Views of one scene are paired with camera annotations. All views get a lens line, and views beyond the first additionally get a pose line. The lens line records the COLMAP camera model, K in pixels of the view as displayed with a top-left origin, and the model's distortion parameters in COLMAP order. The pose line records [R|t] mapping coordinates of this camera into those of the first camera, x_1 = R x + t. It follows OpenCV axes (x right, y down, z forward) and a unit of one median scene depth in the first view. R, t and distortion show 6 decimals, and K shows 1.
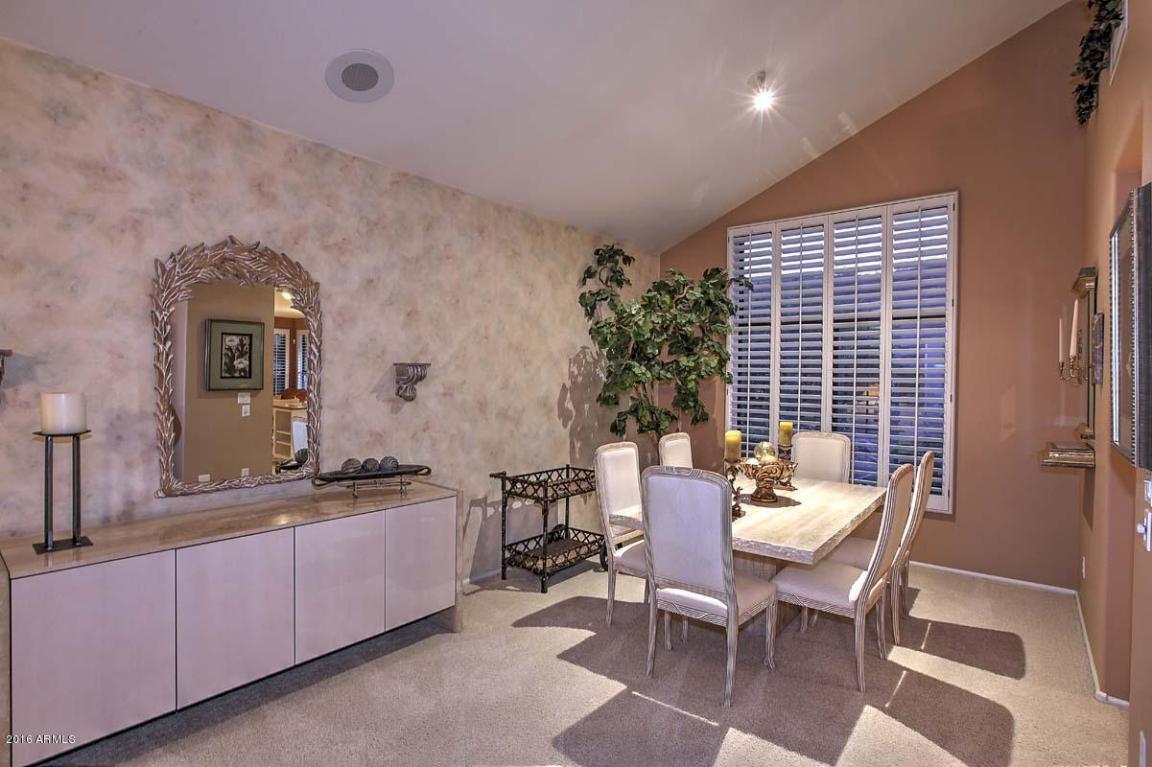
lens RADIAL K [[547.9, 0, 576.0], [0, 547.9, 383.5], [0, 0, 1]] dist [-0.065786, 0.030556]
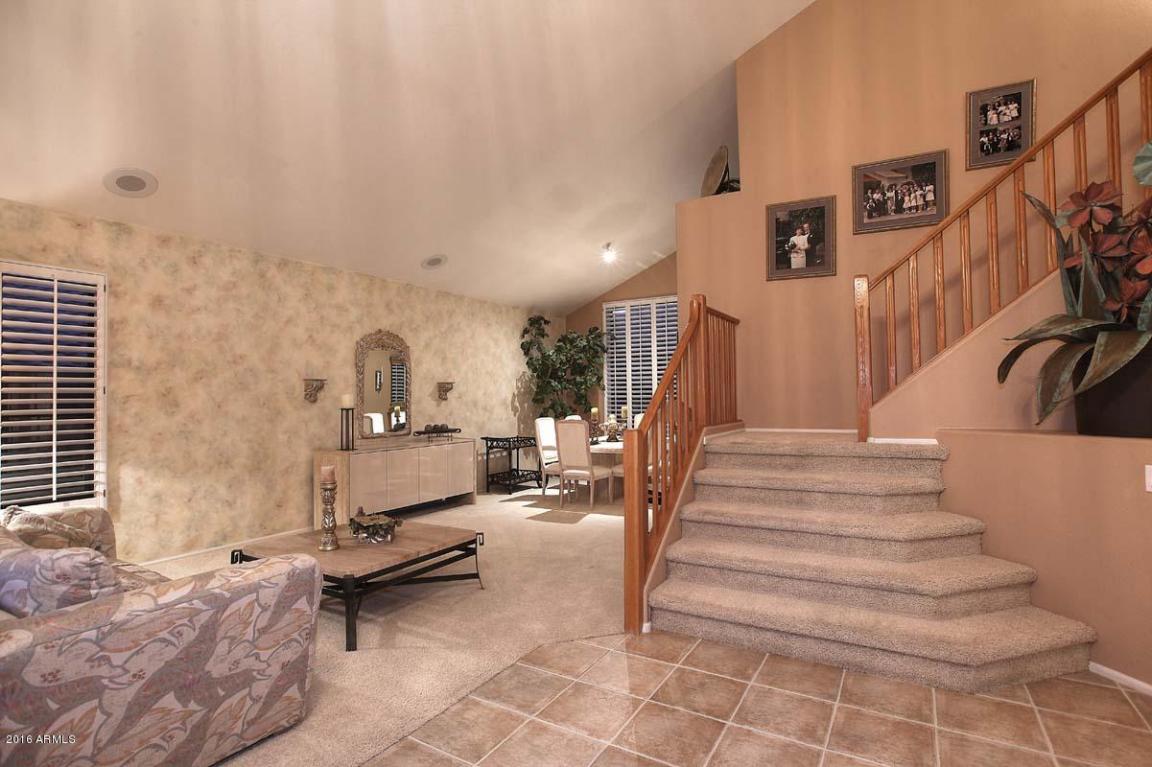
lens RADIAL K [[547.9, 0, 576.0], [0, 547.9, 383.5], [0, 0, 1]] dist [-0.065786, 0.030556]
pose [[0.988902, -0.020961, 0.147082, -0.092963], [0.025997, 0.999137, -0.032402, 0.038933], [-0.146276, 0.035866, 0.988593, -0.922045]]
